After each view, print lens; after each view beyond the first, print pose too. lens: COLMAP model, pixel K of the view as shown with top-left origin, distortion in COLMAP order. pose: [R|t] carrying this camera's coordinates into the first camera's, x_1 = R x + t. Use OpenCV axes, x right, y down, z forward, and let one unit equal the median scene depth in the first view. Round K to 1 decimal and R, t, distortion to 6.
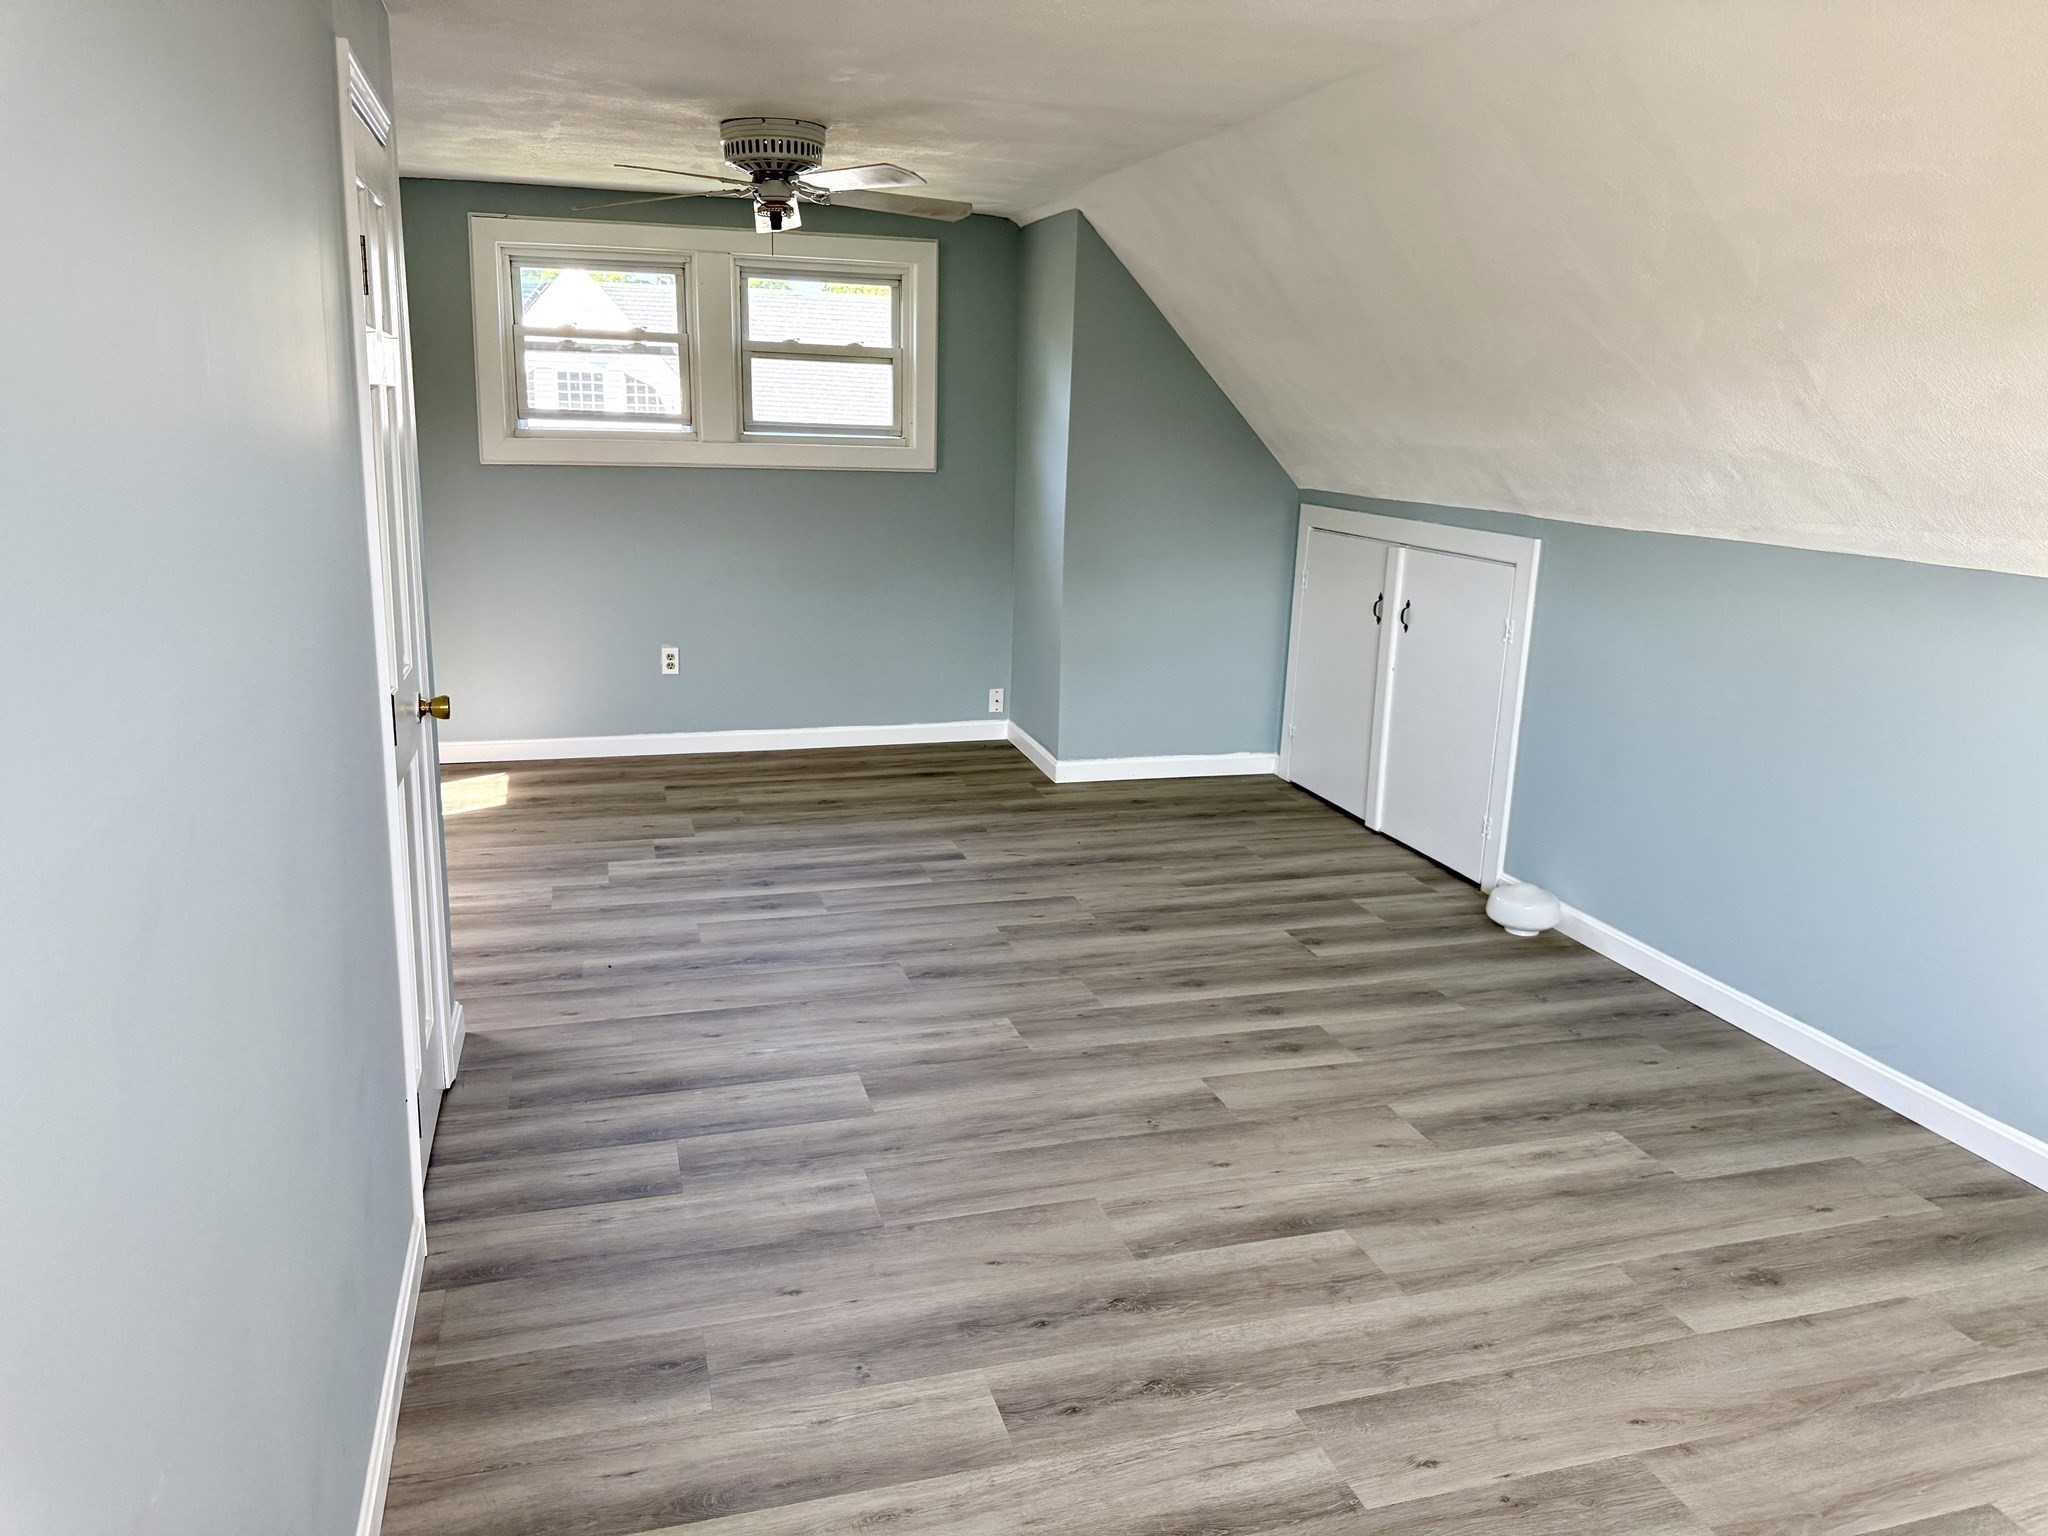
lens RADIAL K [[1438.3, 0, 1013.8], [0, 1438.3, 758.1], [0, 0, 1]] dist [0.028590, -0.003307]
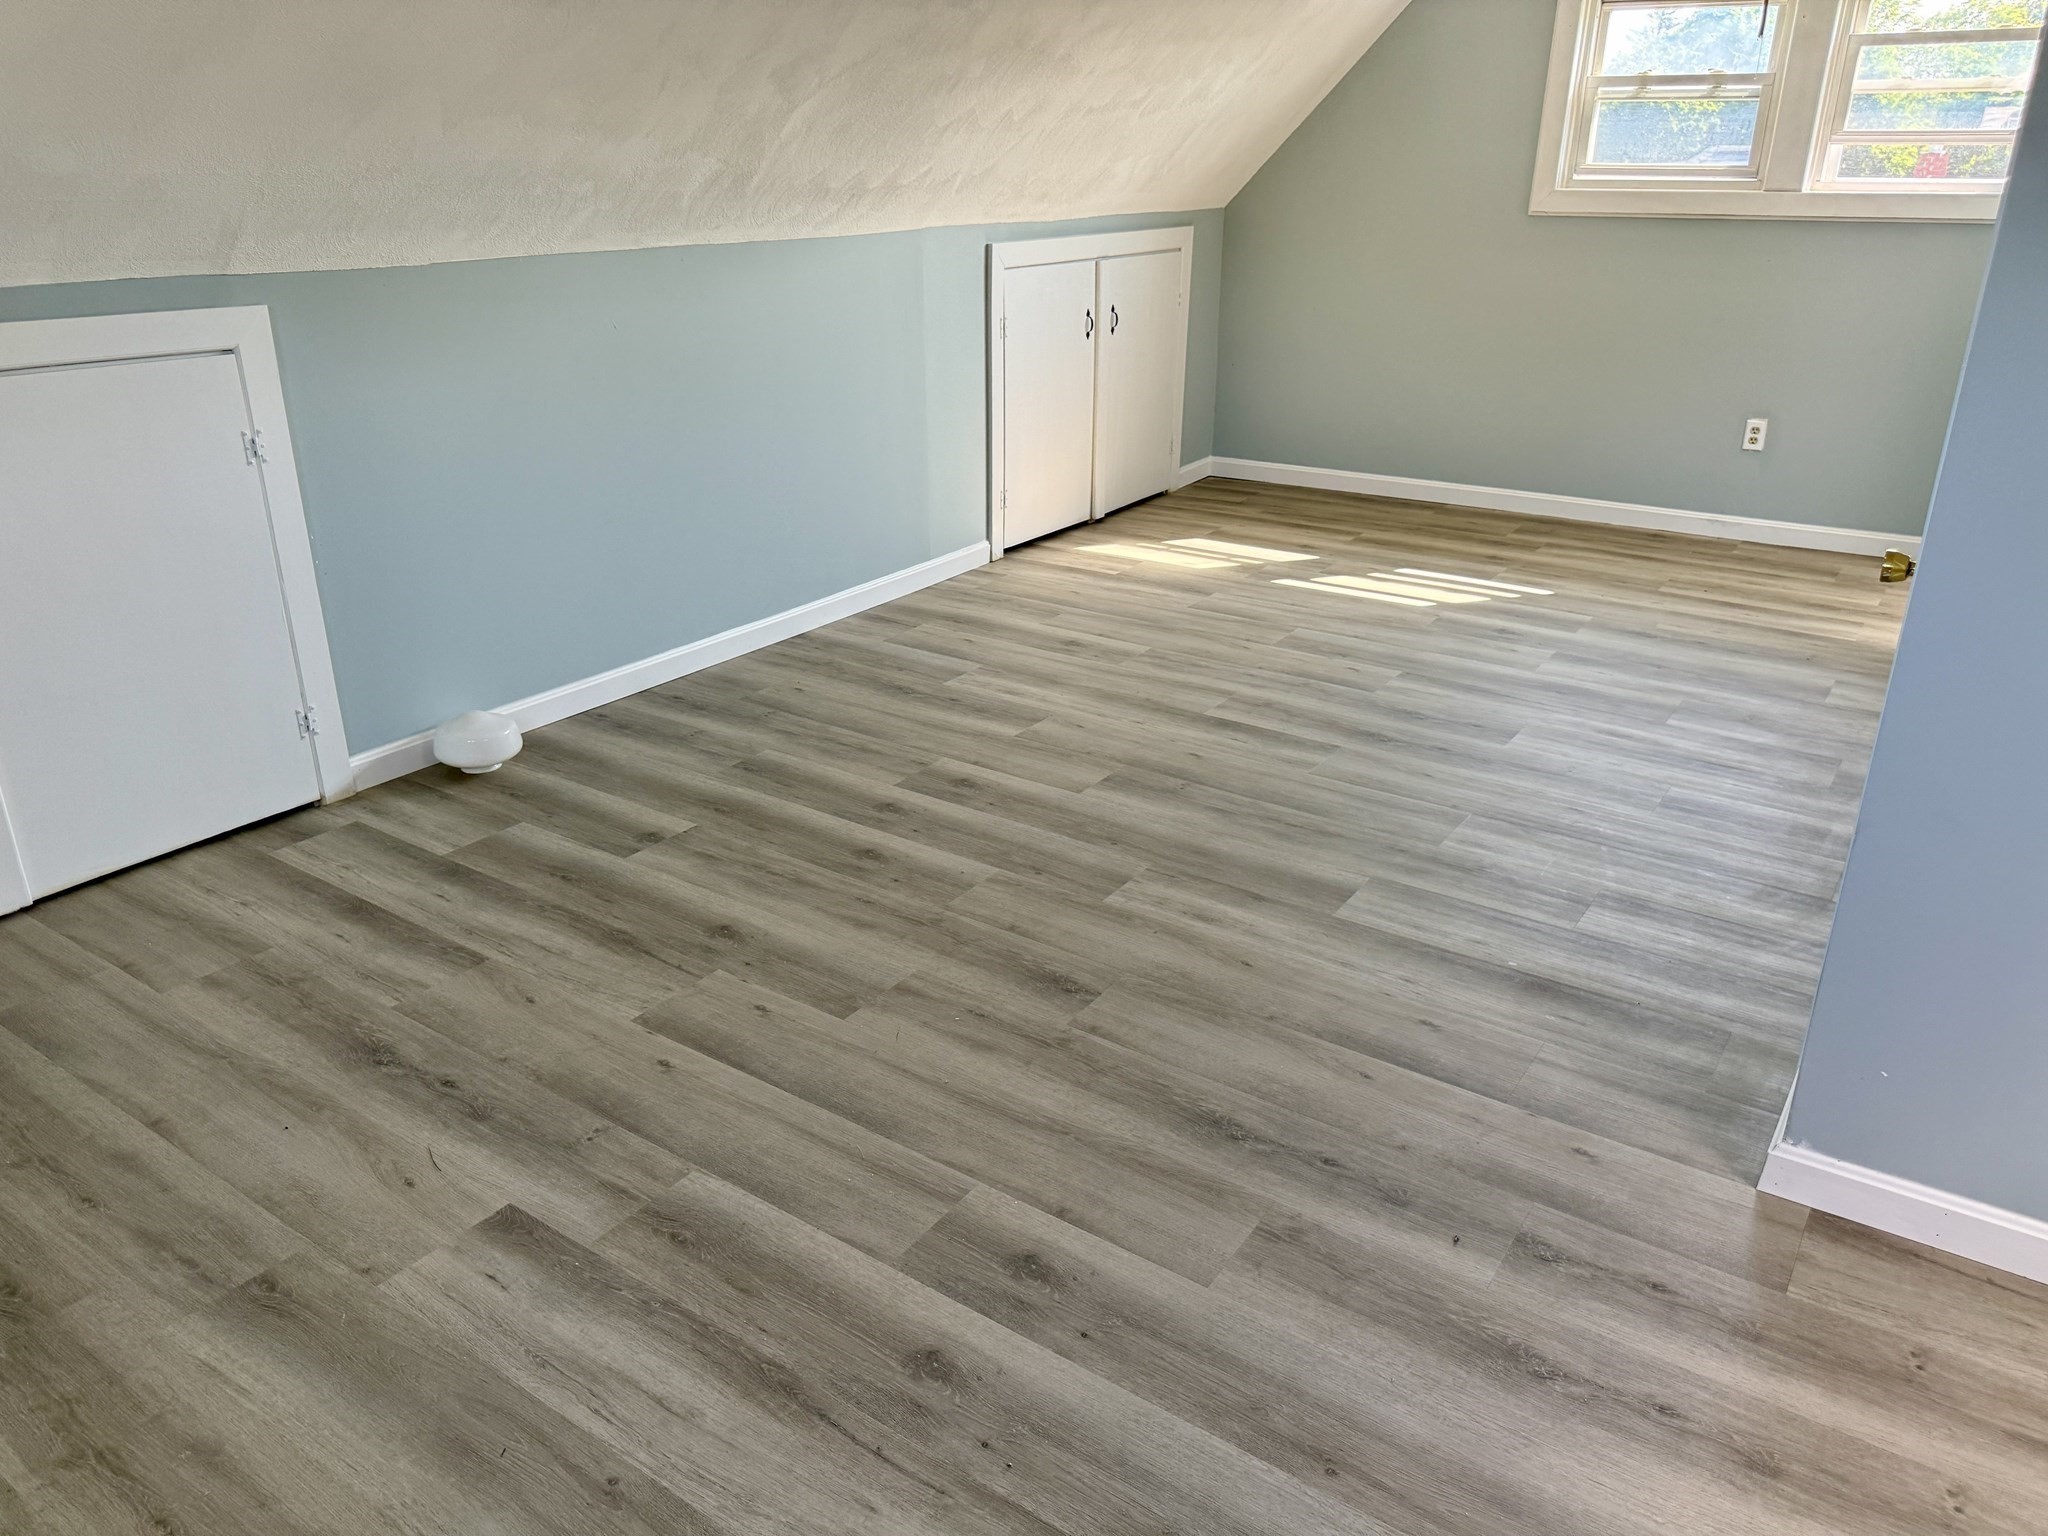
lens RADIAL K [[1438.3, 0, 1013.8], [0, 1438.3, 758.1], [0, 0, 1]] dist [0.028590, -0.003307]
pose [[-0.632921, -0.317234, 0.706239, -0.507882], [0.159417, 0.839251, 0.519849, -0.315794], [-0.757626, 0.441611, -0.480608, 1.330860]]
